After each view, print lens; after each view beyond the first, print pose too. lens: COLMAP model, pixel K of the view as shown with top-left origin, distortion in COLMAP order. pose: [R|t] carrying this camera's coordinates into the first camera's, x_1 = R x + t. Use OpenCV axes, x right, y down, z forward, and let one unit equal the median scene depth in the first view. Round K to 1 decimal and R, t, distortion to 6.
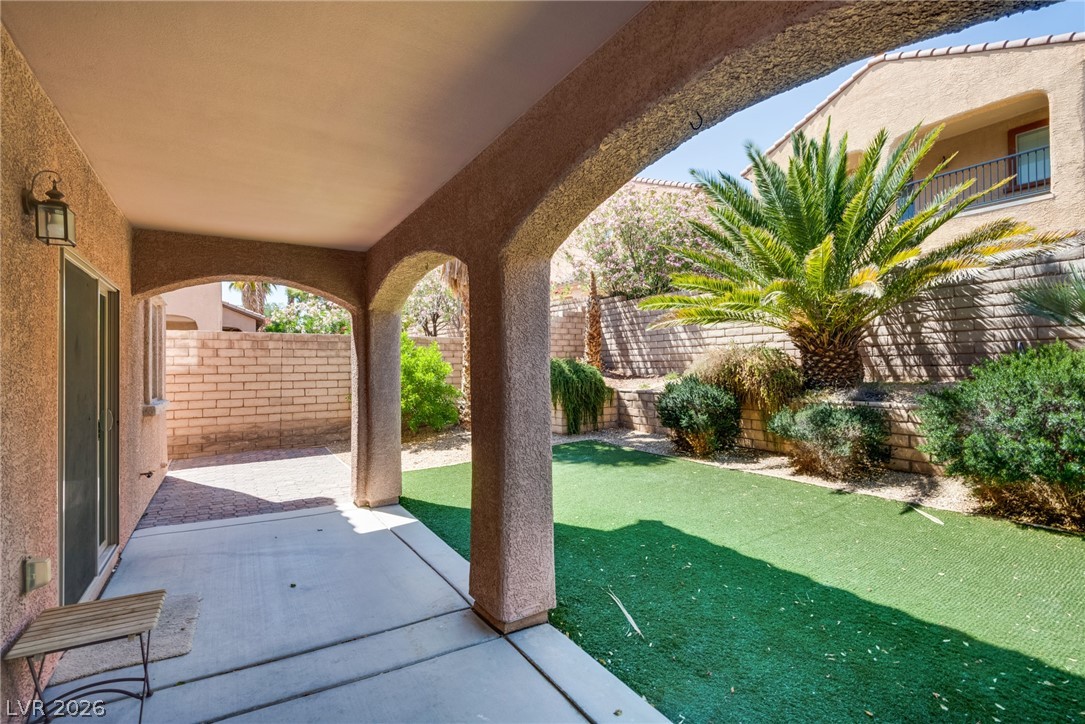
lens RADIAL K [[513.5, 0, 547.2], [0, 513.5, 361.4], [0, 0, 1]] dist [0.004476, -0.000134]
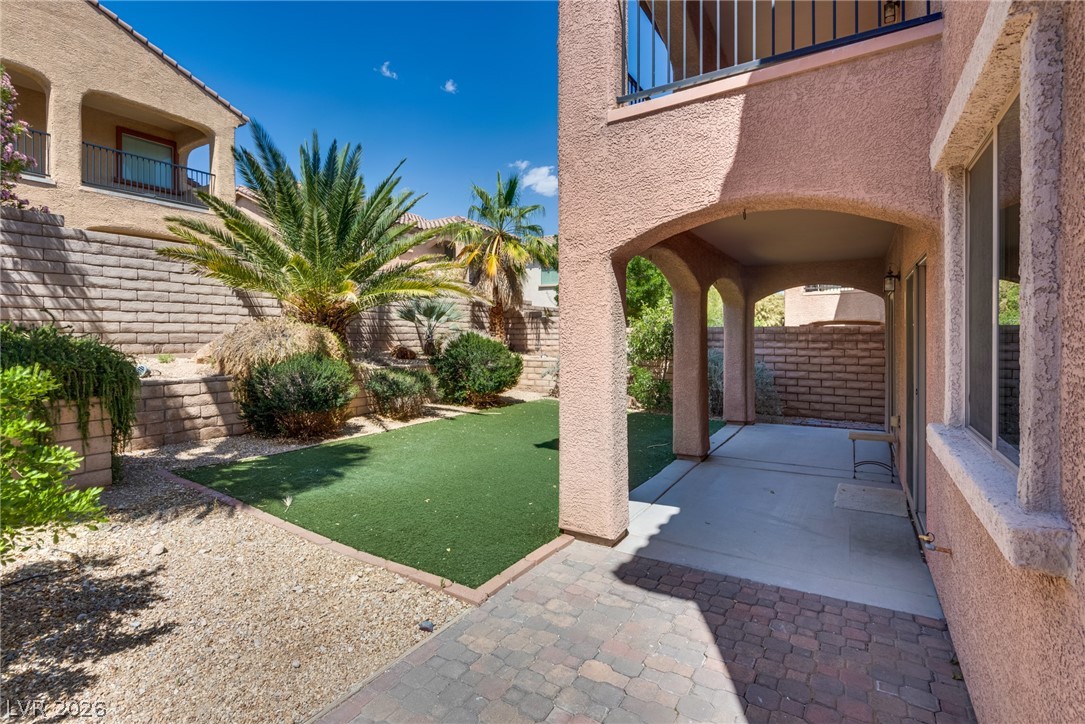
lens RADIAL K [[500.2, 0, 540.6], [0, 500.2, 337.0], [0, 0, 1]] dist [0.001251, -0.000097]
pose [[-0.423328, 0.010278, 0.905918, -0.496809], [-0.006645, 0.999874, -0.014449, 0.008583], [-0.905952, -0.012136, -0.423206, 0.729592]]
